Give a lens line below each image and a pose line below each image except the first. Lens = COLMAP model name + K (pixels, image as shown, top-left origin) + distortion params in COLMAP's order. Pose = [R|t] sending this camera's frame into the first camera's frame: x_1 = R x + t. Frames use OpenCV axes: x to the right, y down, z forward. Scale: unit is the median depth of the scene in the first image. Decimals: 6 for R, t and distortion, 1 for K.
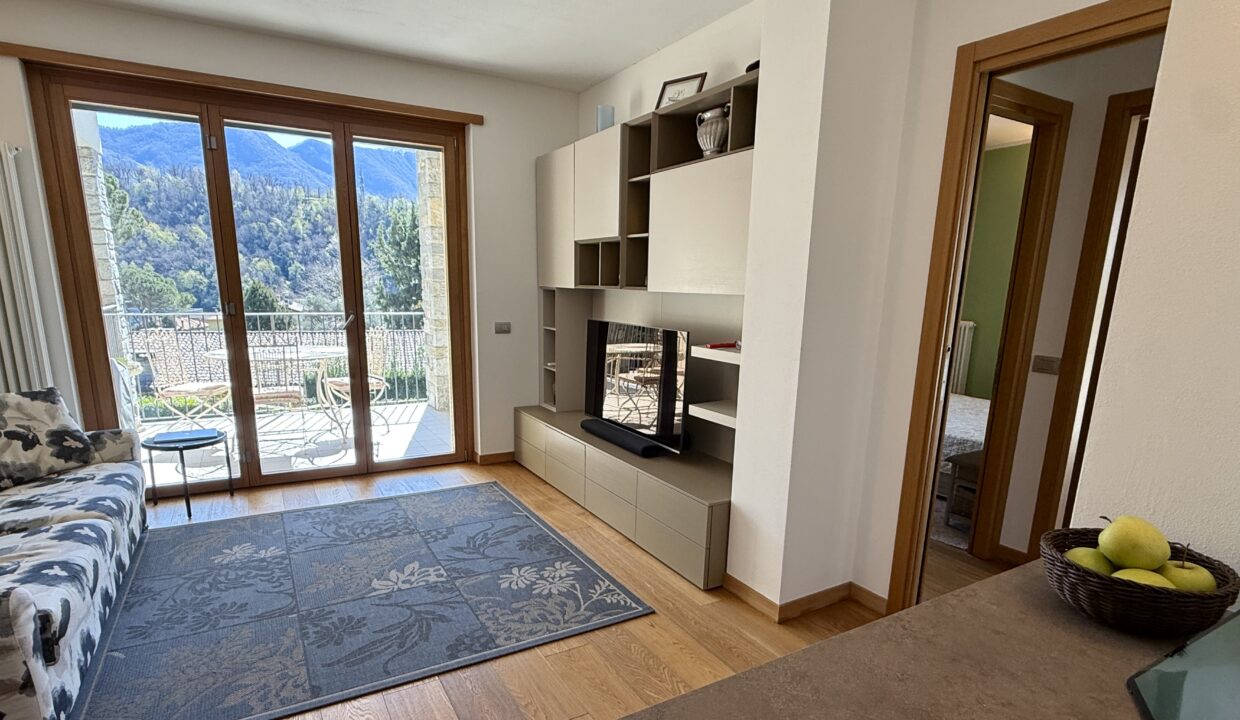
lens RADIAL K [[630.5, 0, 620.5], [0, 630.5, 417.0], [0, 0, 1]] dist [0.000323, 0.000340]
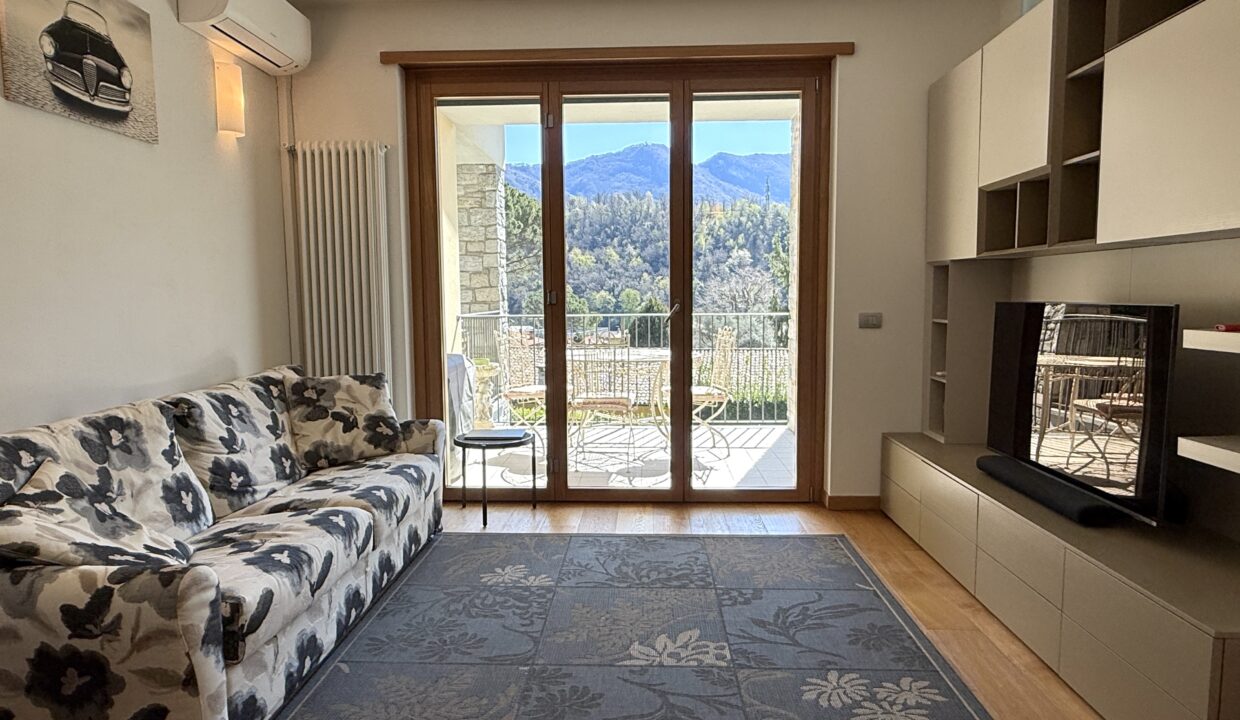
lens RADIAL K [[757.9, 0, 620.0], [0, 757.9, 360.0], [0, 0, 1]] dist [0.000533, 0.000393]
pose [[0.844704, 0.016746, -0.534971, 0.048296], [-0.083955, 0.991283, -0.101533, 0.020287], [0.528608, 0.130679, 0.838747, 0.177003]]
